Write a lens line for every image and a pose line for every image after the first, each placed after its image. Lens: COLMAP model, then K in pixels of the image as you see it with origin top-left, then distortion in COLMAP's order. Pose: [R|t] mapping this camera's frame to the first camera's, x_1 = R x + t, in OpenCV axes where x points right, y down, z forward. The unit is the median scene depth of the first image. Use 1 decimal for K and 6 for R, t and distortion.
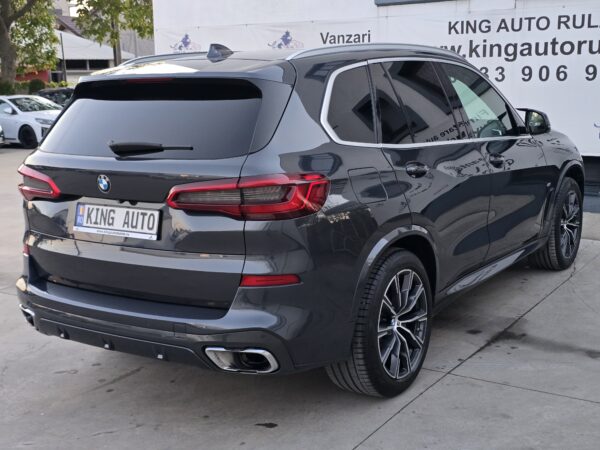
lens RADIAL K [[800.7, 0, 297.8], [0, 800.7, 225.3], [0, 0, 1]] dist [0.094573, -0.151836]
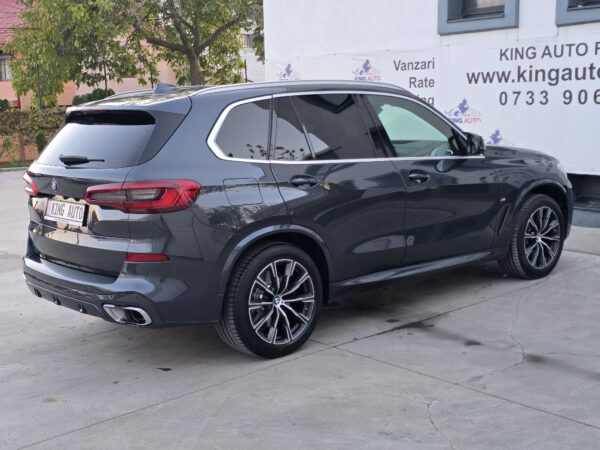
lens RADIAL K [[800.7, 0, 297.8], [0, 800.7, 225.3], [0, 0, 1]] dist [0.094573, -0.151836]
pose [[0.967746, 0.032512, -0.249820, 0.216398], [-0.038165, 0.999113, -0.017817, 0.011041], [0.249019, 0.026777, 0.968128, -0.102785]]
